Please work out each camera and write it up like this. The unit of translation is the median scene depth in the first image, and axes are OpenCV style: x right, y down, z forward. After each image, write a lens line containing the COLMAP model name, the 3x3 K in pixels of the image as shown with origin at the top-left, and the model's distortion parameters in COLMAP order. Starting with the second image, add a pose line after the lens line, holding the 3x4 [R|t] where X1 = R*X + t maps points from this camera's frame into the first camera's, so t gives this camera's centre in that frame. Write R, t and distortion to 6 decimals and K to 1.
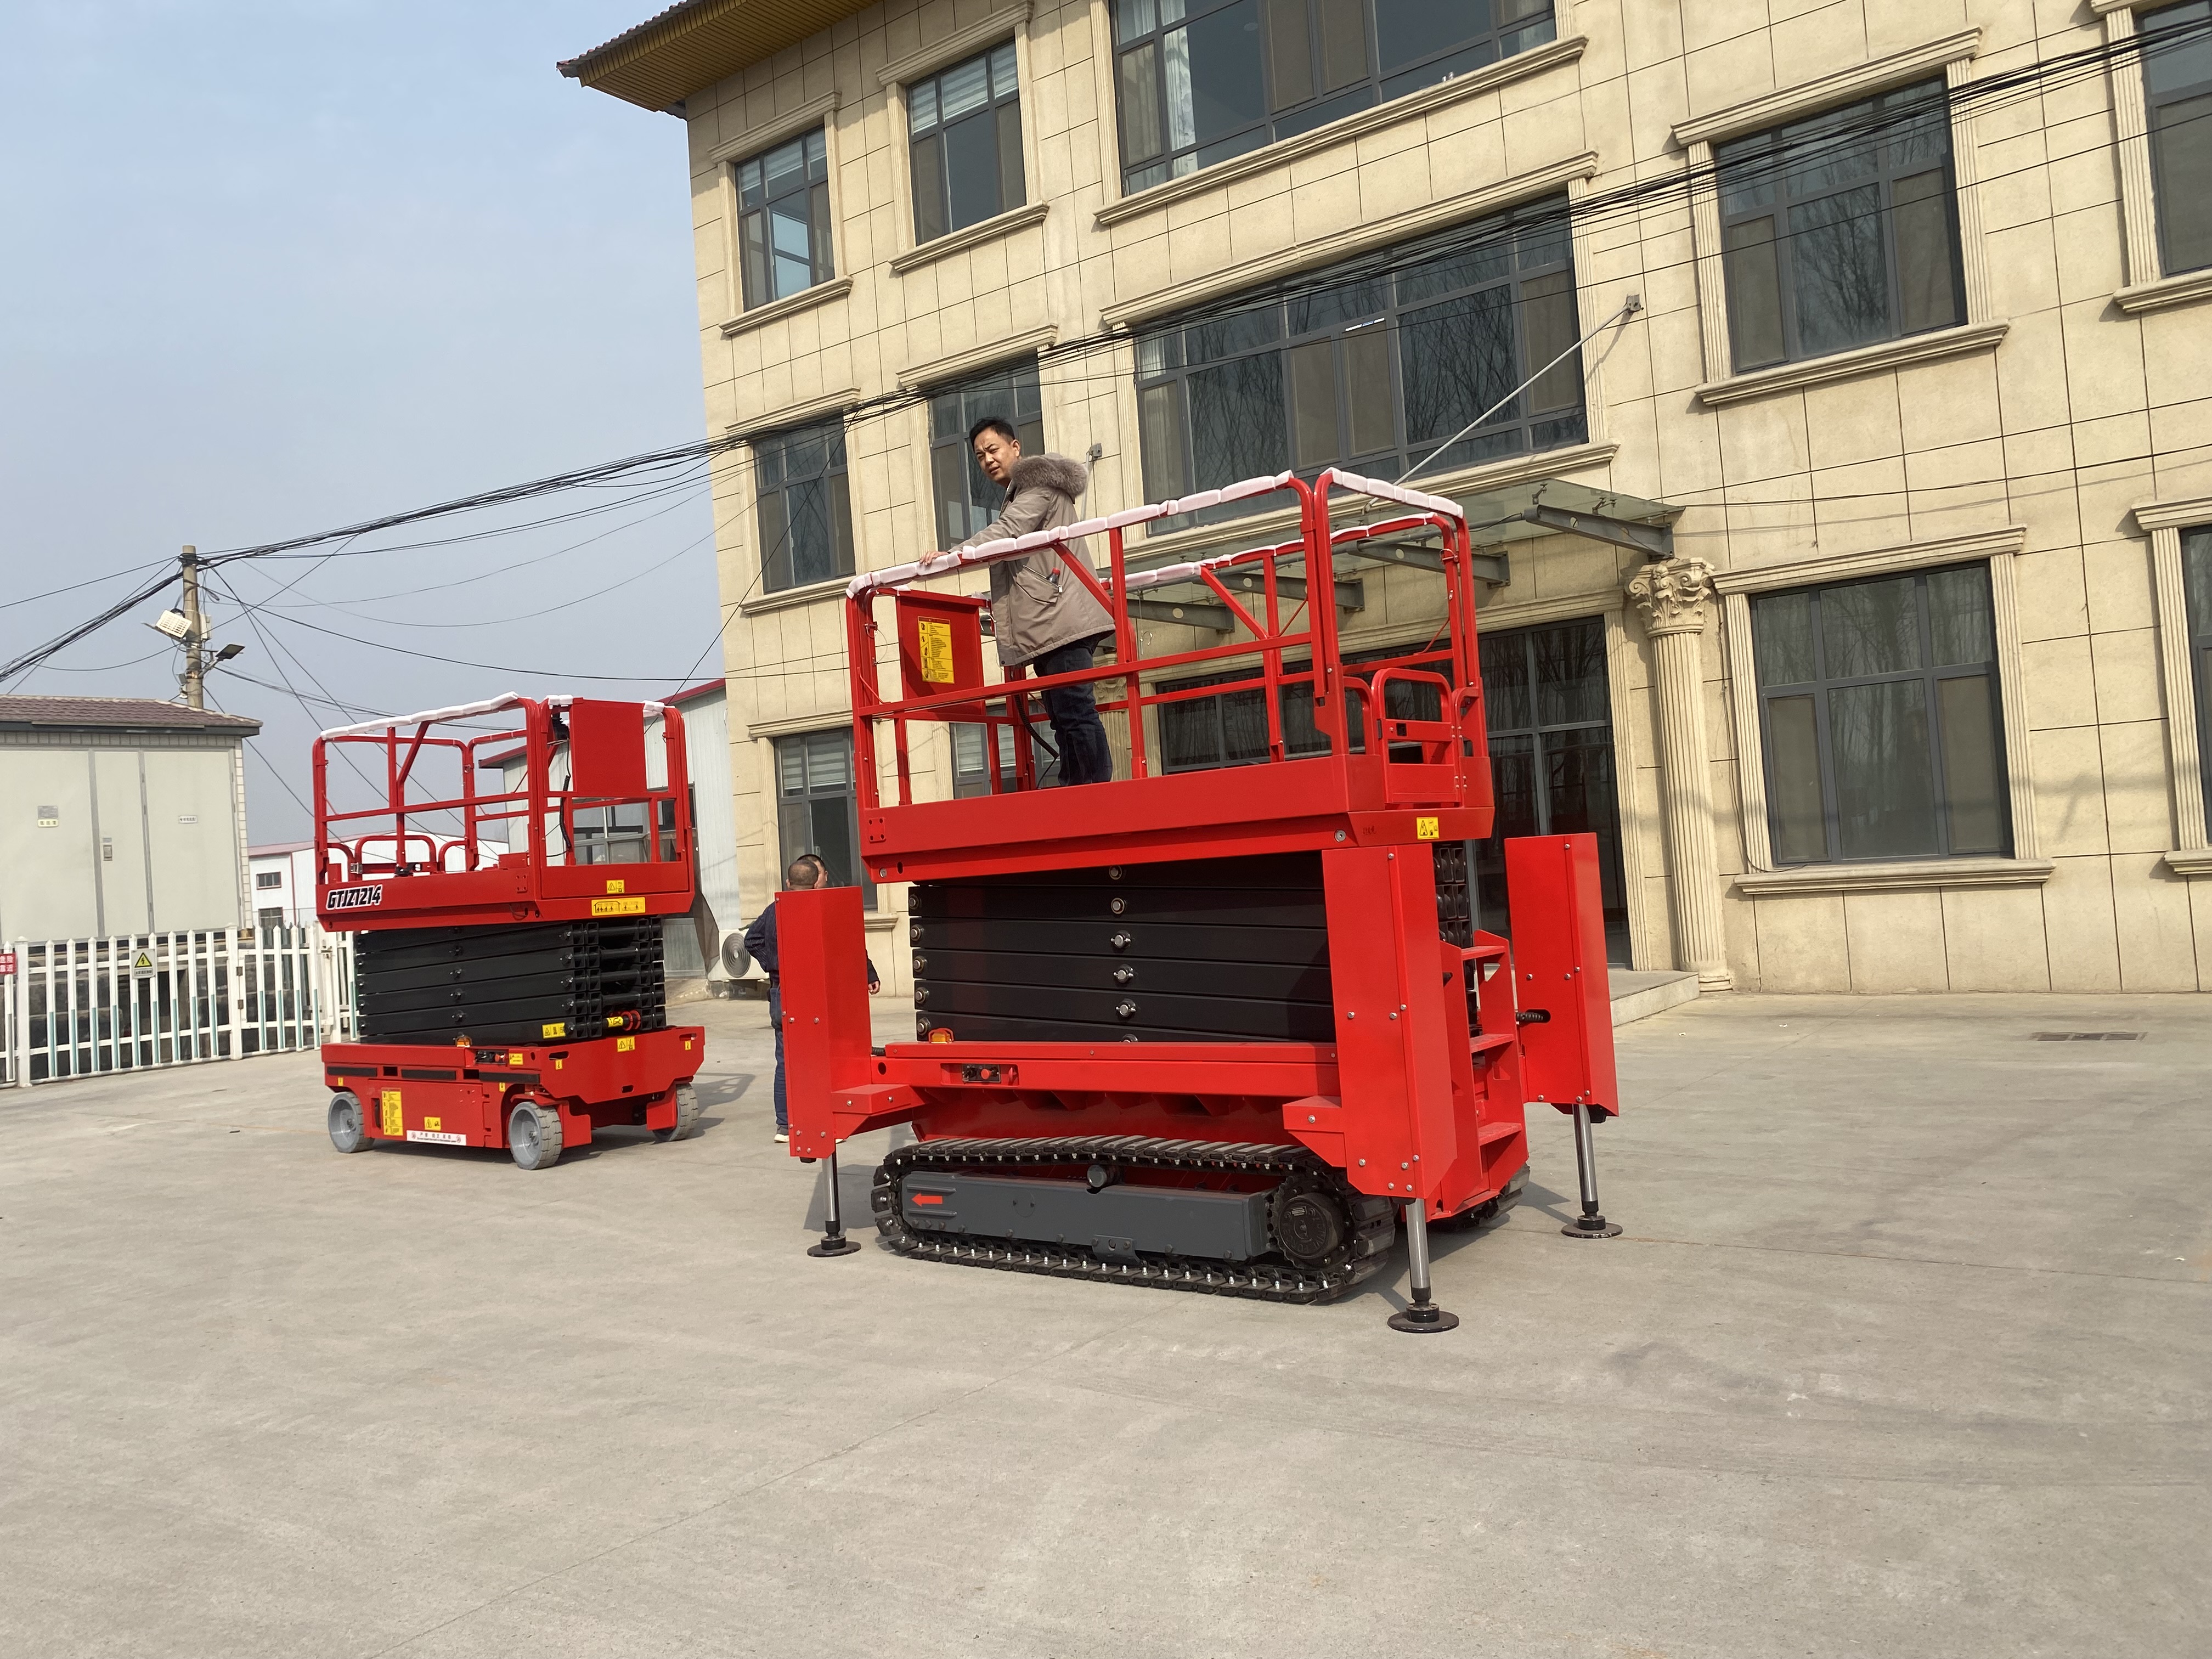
lens RADIAL K [[1698.4, 0, 1076.0], [0, 1698.4, 808.1], [0, 0, 1]] dist [0.023219, -0.024172]
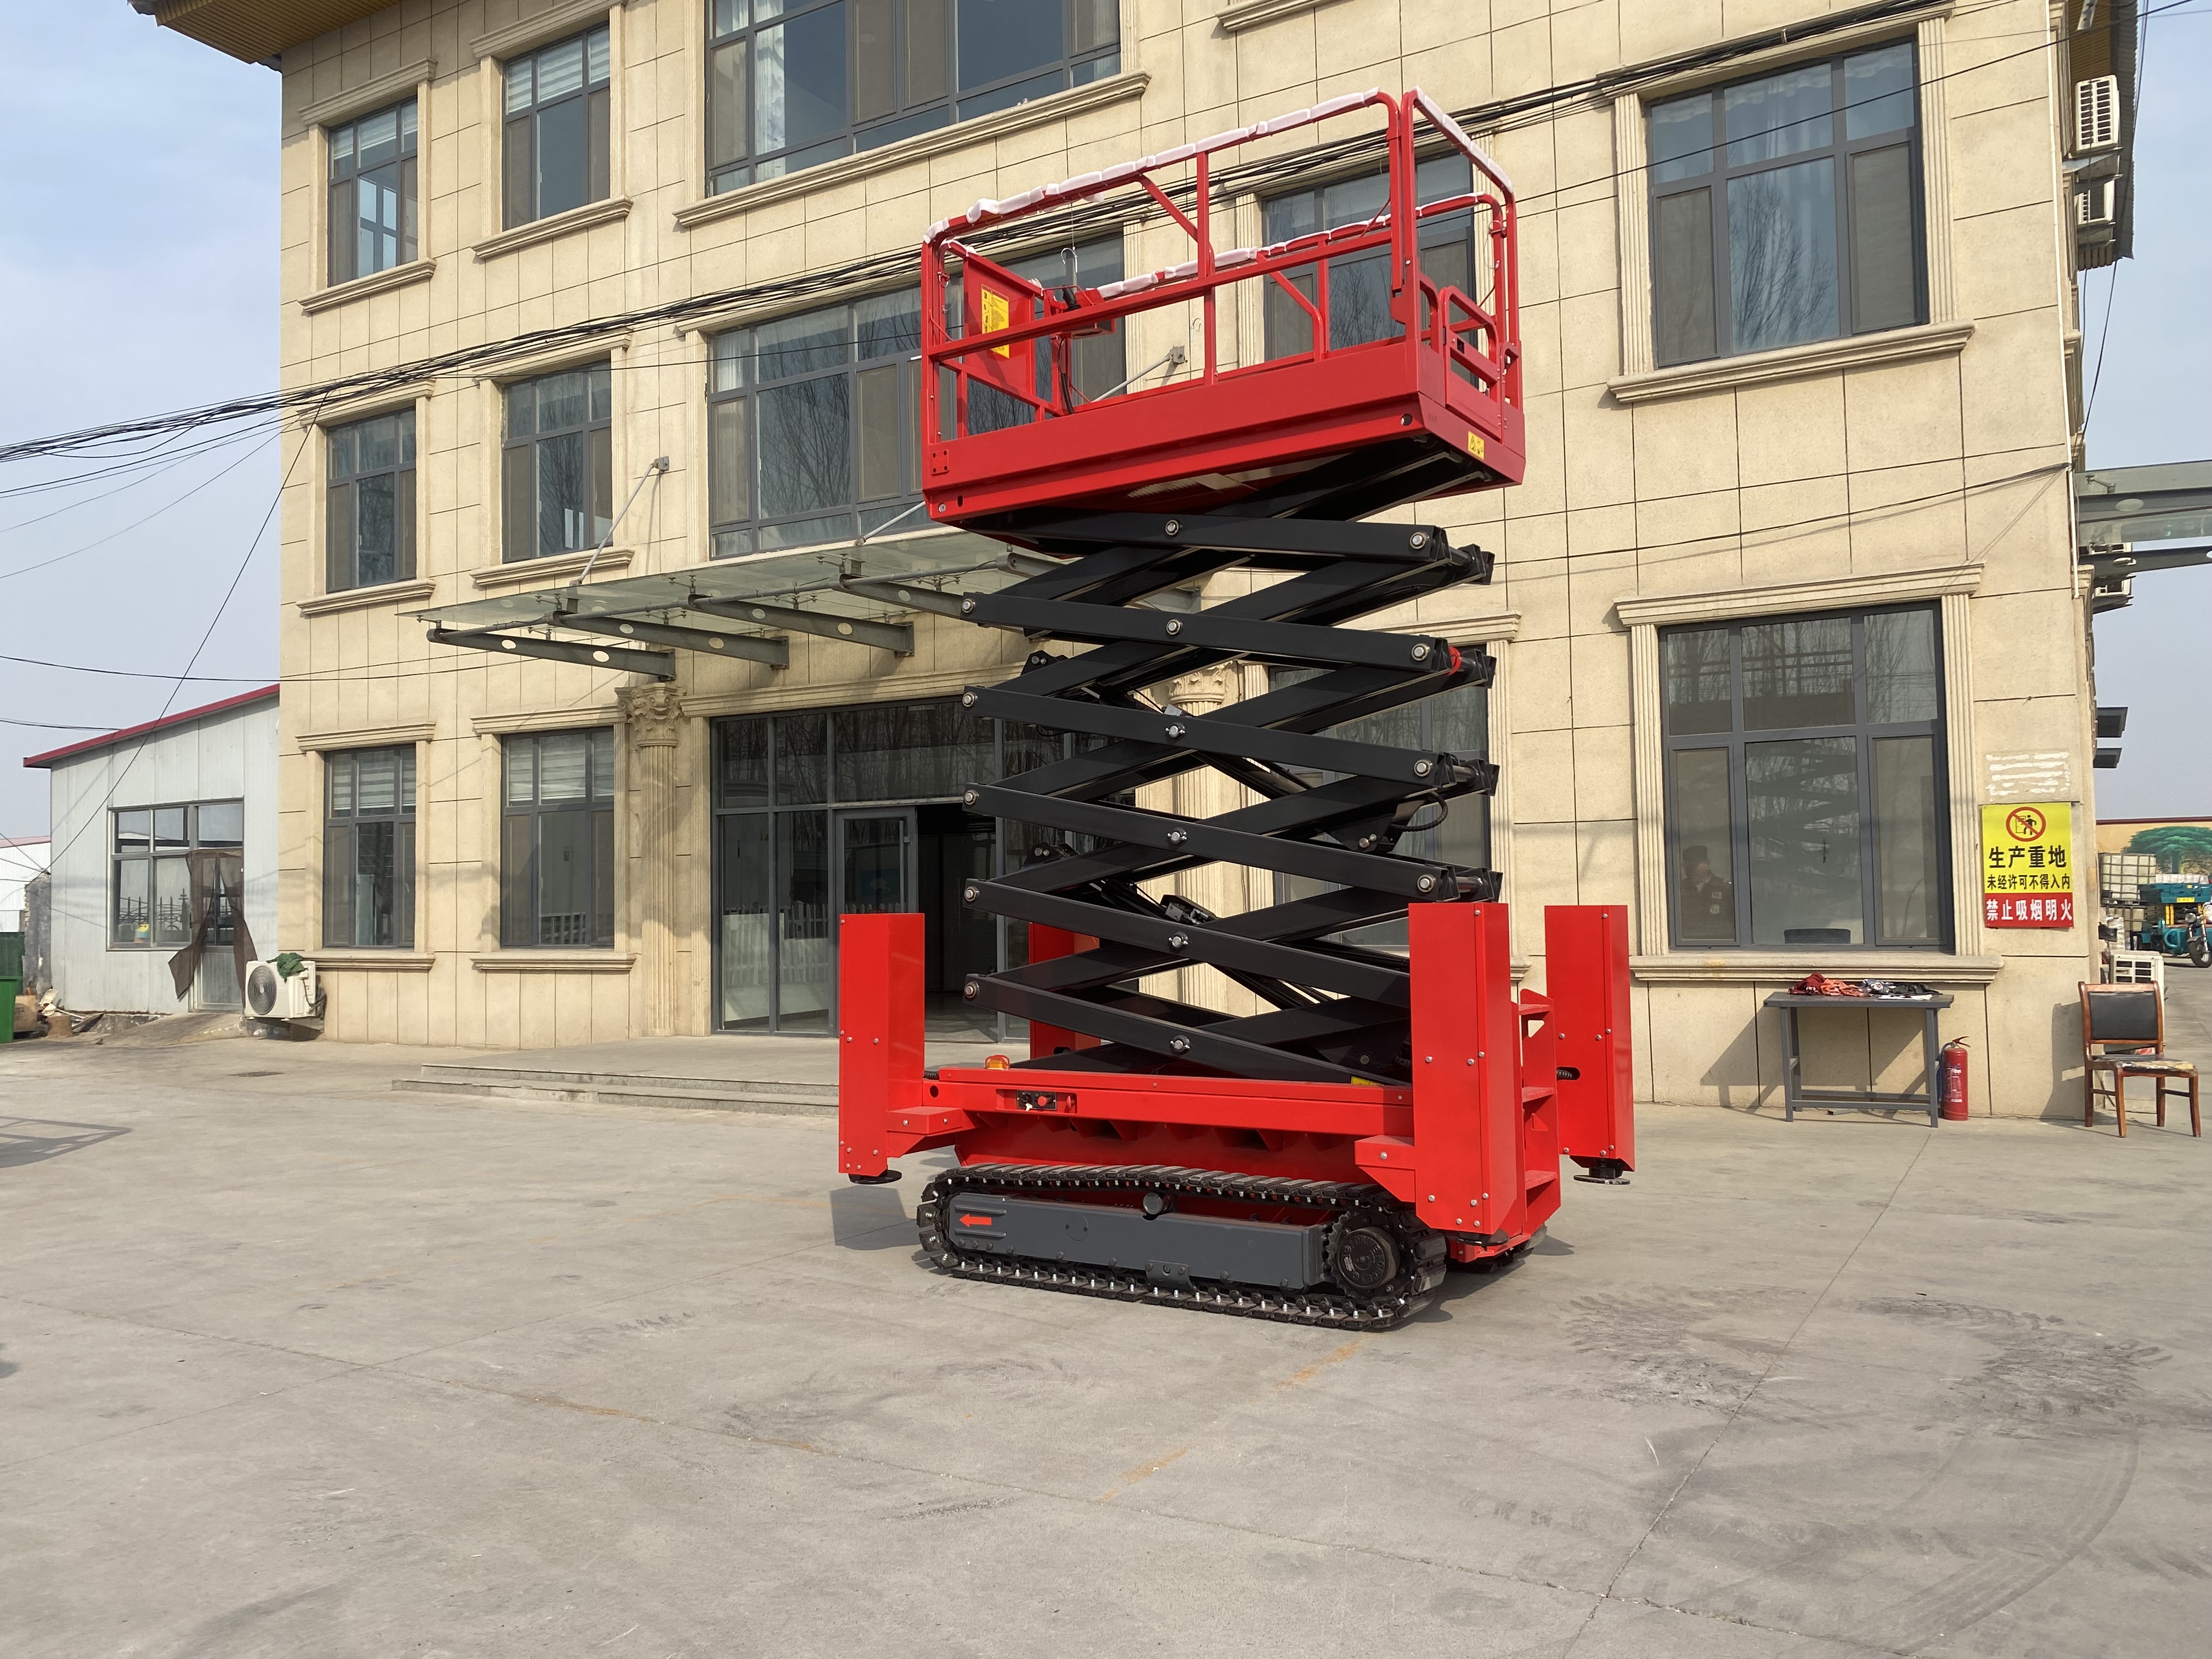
lens RADIAL K [[1698.4, 0, 1102.5], [0, 1698.4, 813.0], [0, 0, 1]] dist [0.023219, -0.024172]
pose [[0.991055, 0.059270, 0.119569, 0.192453], [-0.056311, 0.998021, -0.027983, -0.010188], [-0.120991, 0.020999, 0.992431, 0.064985]]
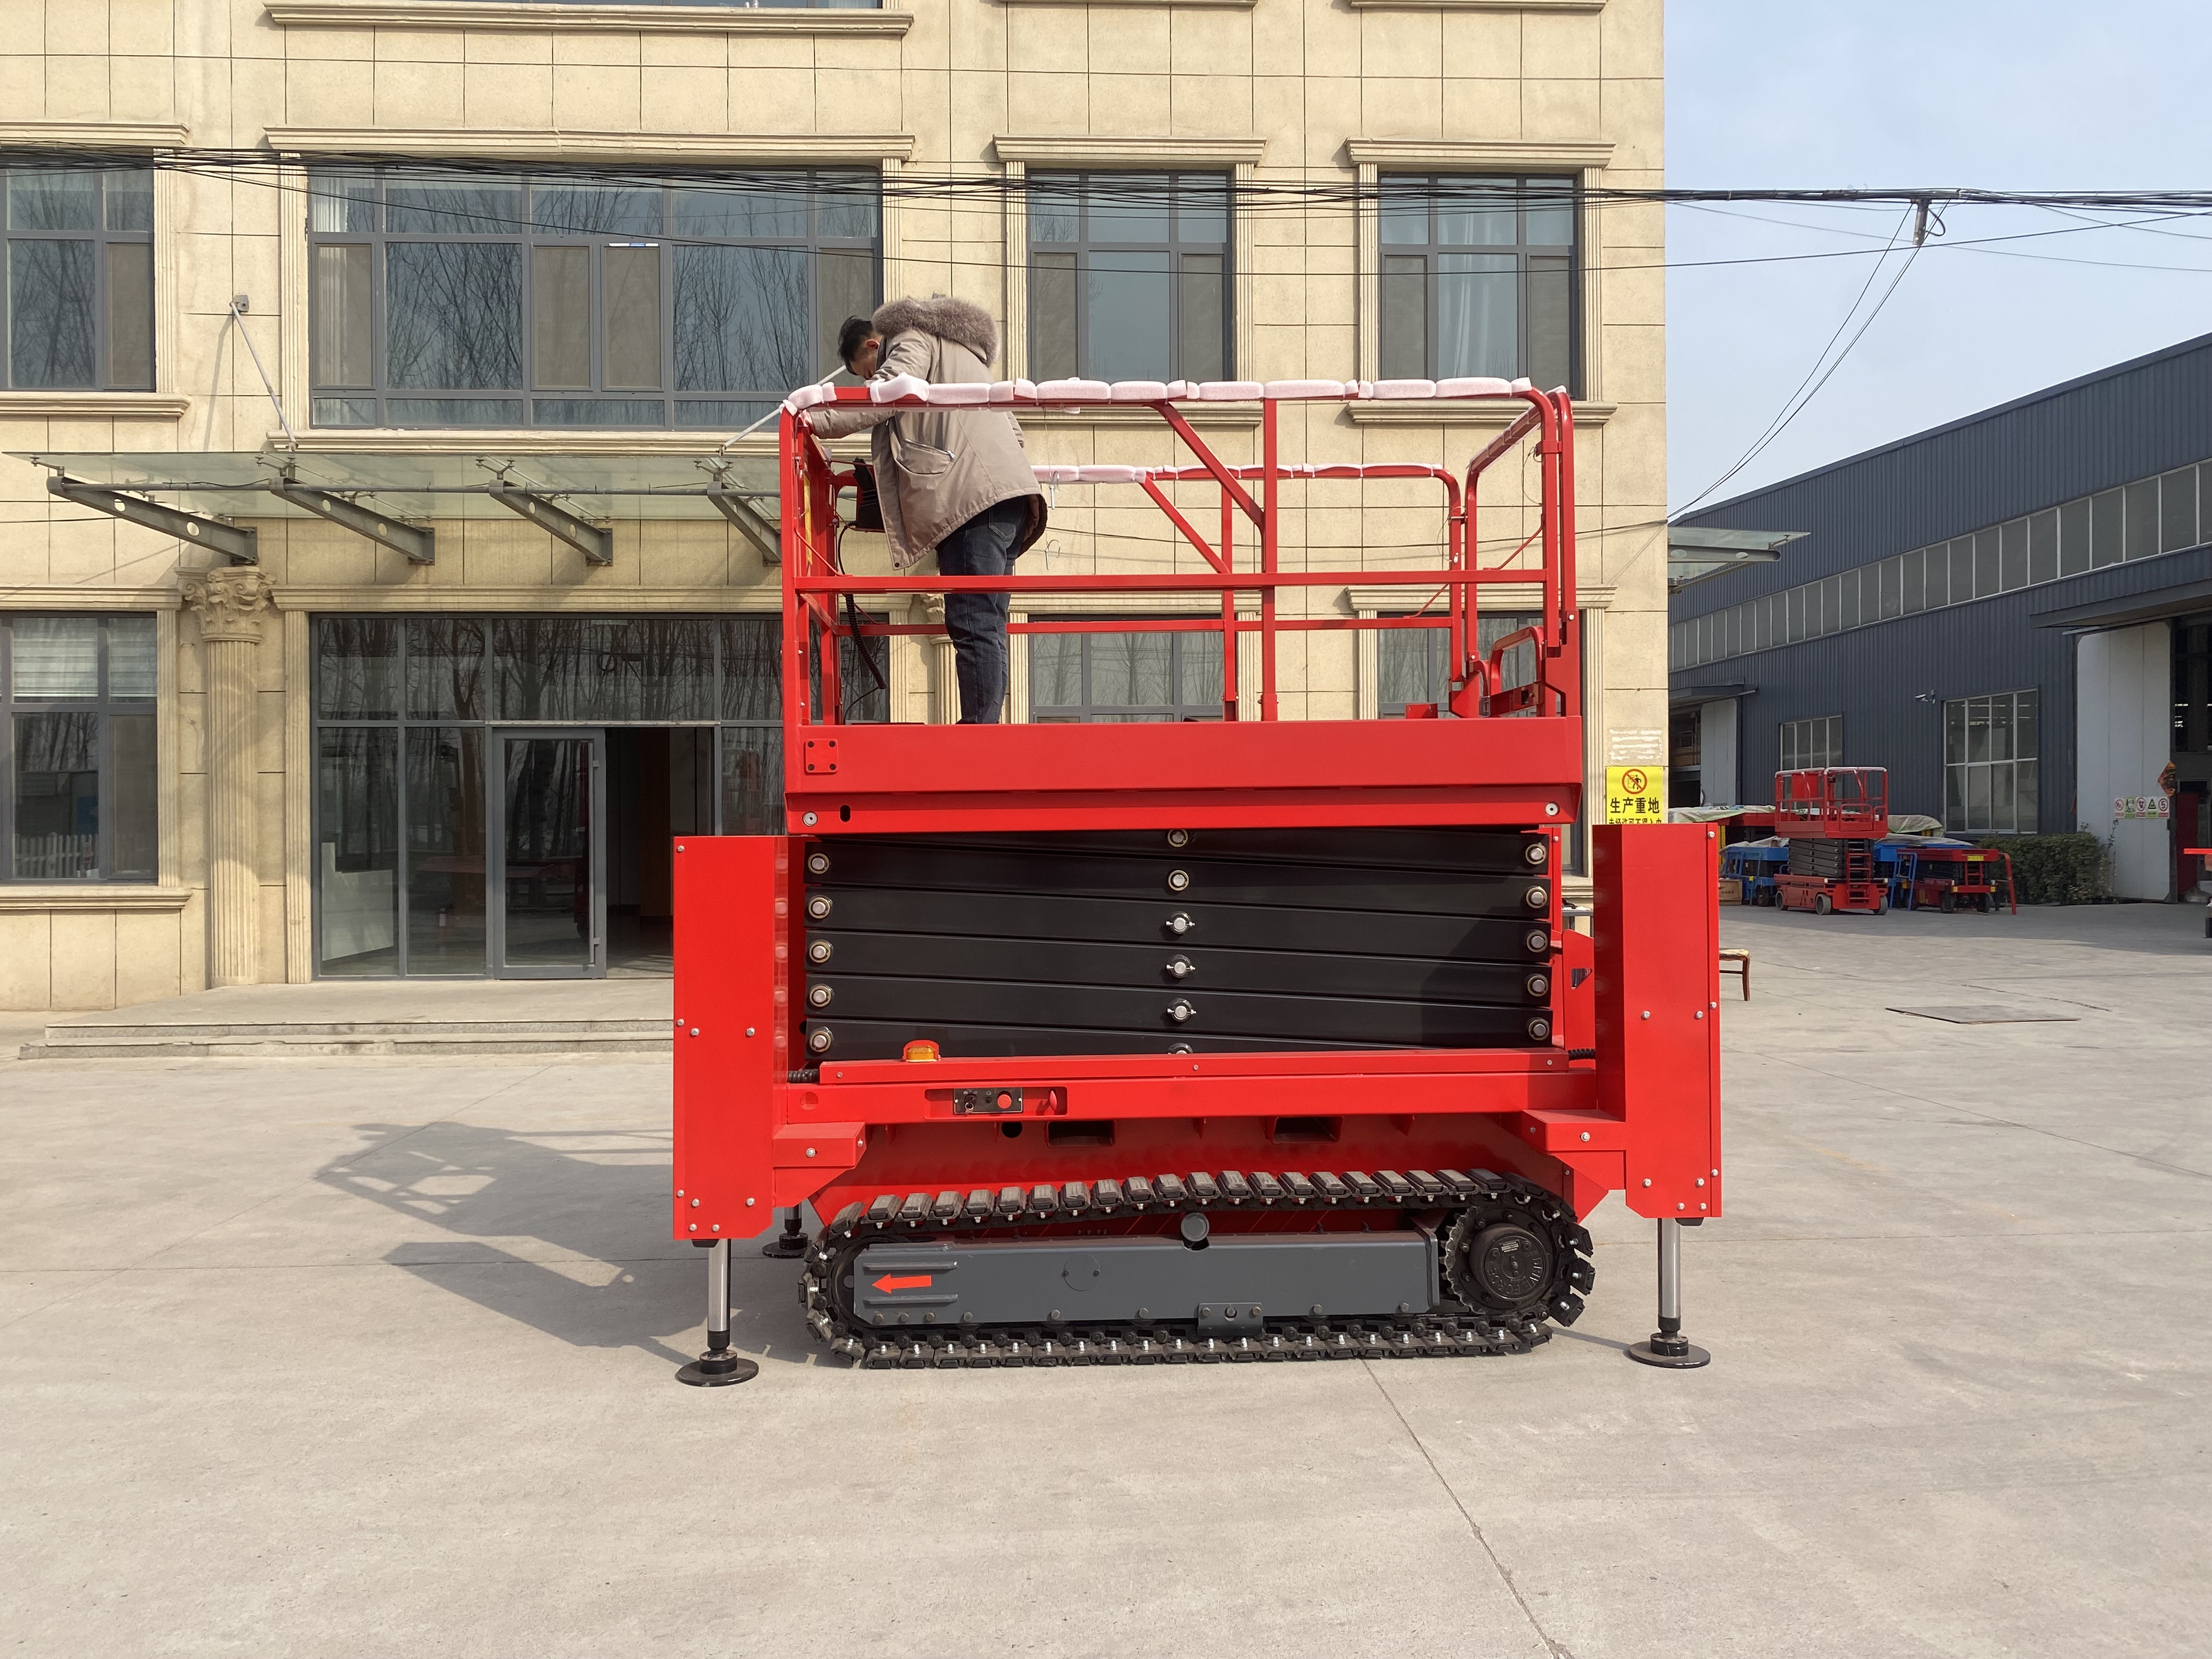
lens RADIAL K [[1698.4, 0, 1102.7], [0, 1698.4, 823.3], [0, 0, 1]] dist [0.023219, -0.024172]
pose [[0.761804, 0.067245, 0.644308, -0.223862], [-0.067871, 0.997409, -0.023849, 0.022807], [-0.644243, -0.025561, 0.764394, 0.184409]]
